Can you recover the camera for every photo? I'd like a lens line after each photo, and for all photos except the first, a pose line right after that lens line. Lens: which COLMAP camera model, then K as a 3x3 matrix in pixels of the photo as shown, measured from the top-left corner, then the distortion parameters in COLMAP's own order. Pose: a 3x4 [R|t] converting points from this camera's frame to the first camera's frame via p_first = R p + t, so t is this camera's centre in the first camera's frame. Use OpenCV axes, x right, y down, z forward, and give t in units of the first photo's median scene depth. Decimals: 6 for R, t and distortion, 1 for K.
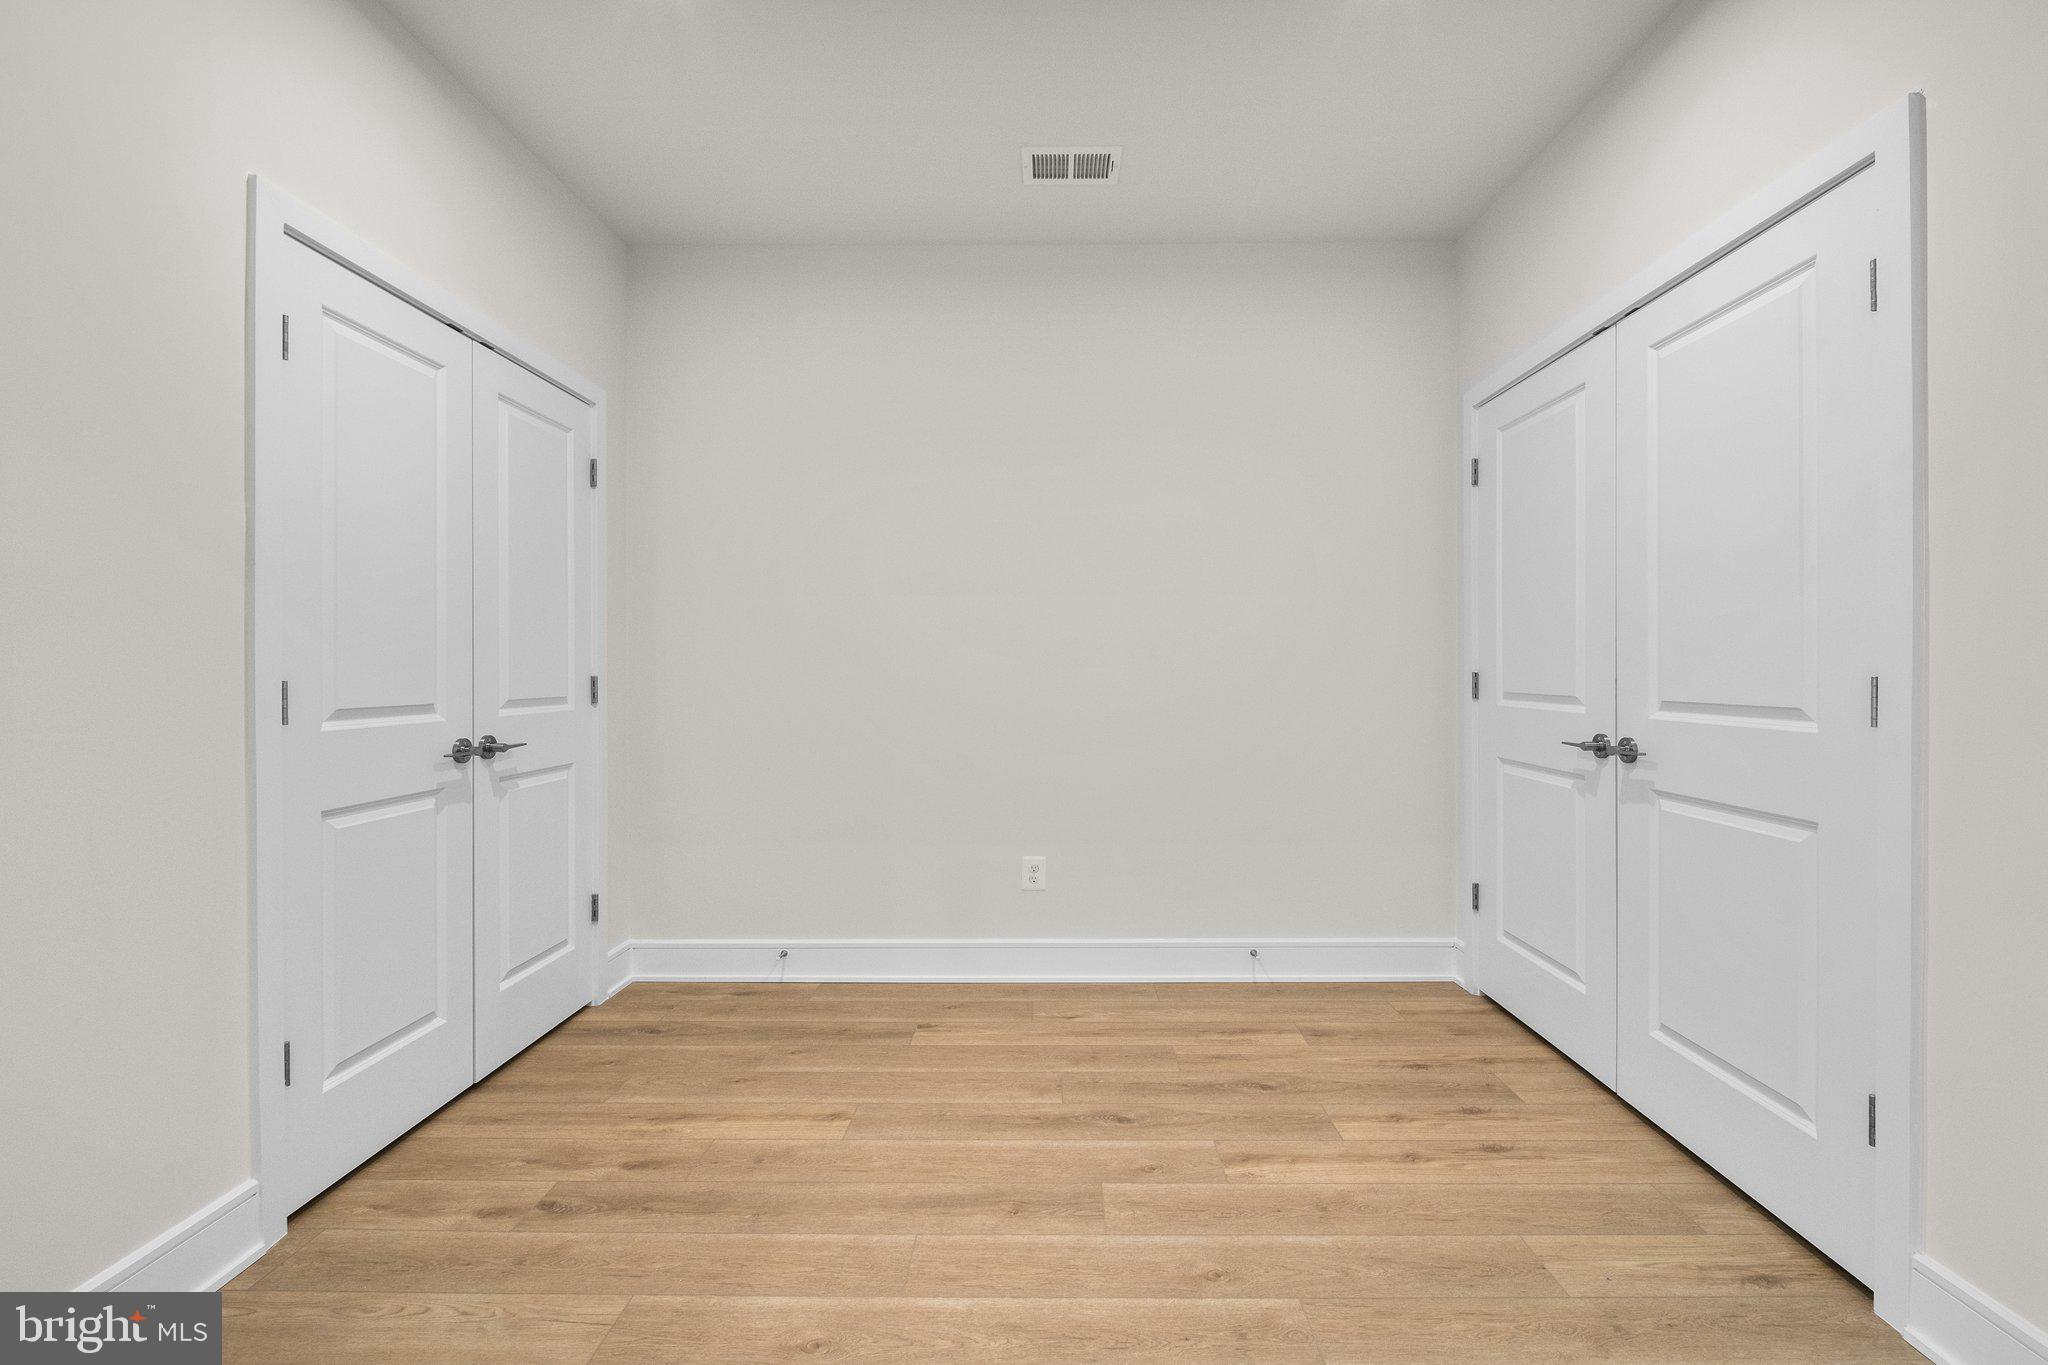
lens RADIAL K [[893.7, 0, 1029.5], [0, 893.7, 670.1], [0, 0, 1]] dist [-0.004398, -0.001203]
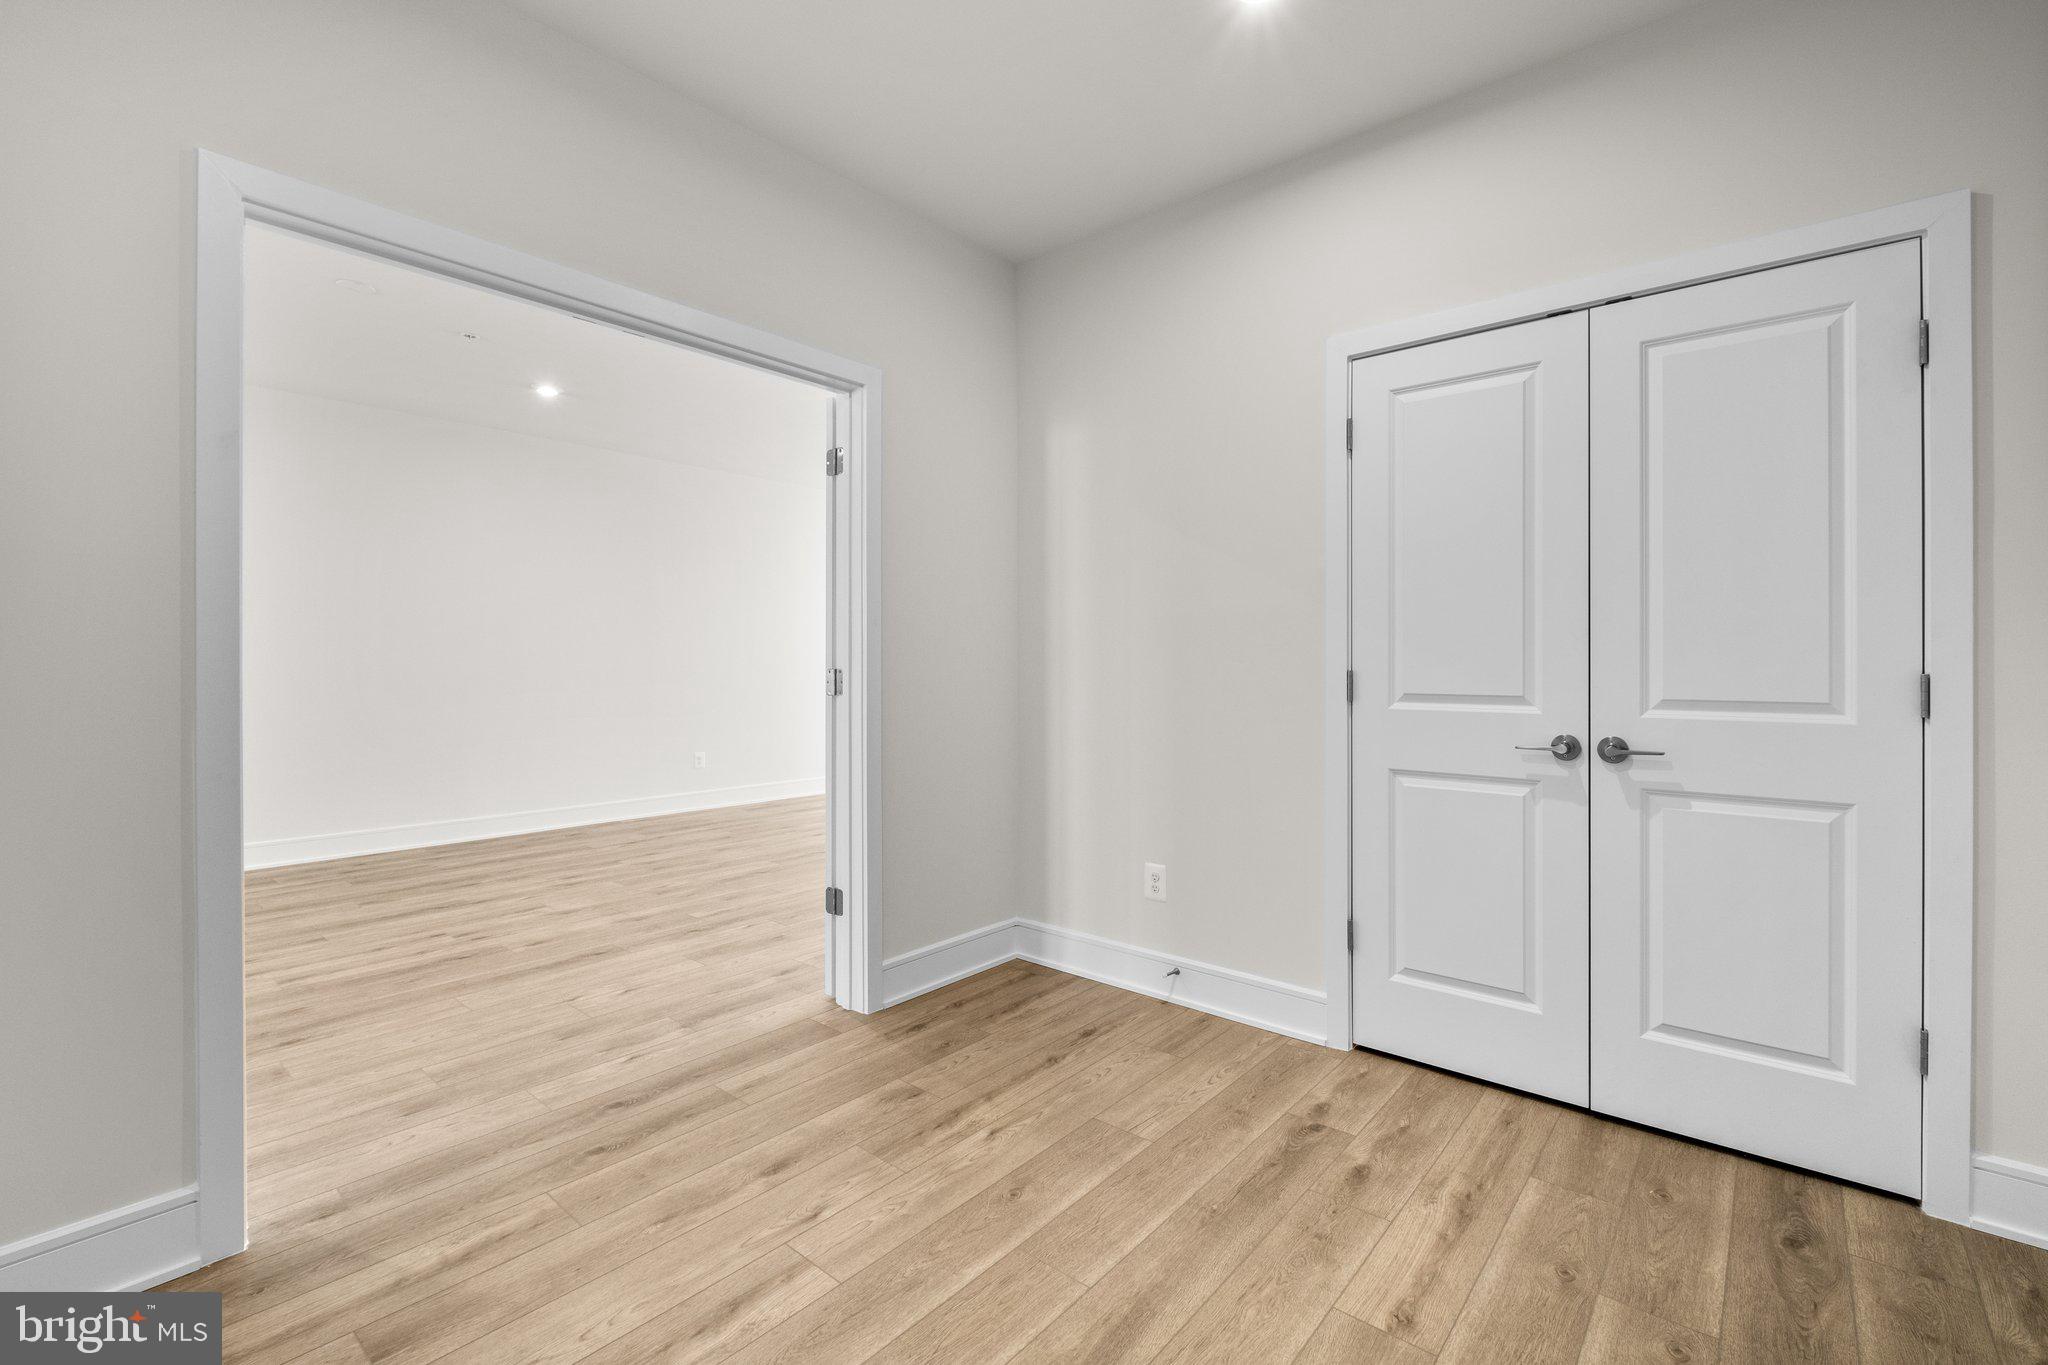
lens RADIAL K [[893.7, 0, 1060.3], [0, 893.7, 669.3], [0, 0, 1]] dist [-0.004398, -0.001203]
pose [[-0.616416, 0.009225, -0.787367, 0.488305], [0.001412, 0.999943, 0.010611, -0.005072], [0.787419, 0.005429, -0.616394, 1.245939]]
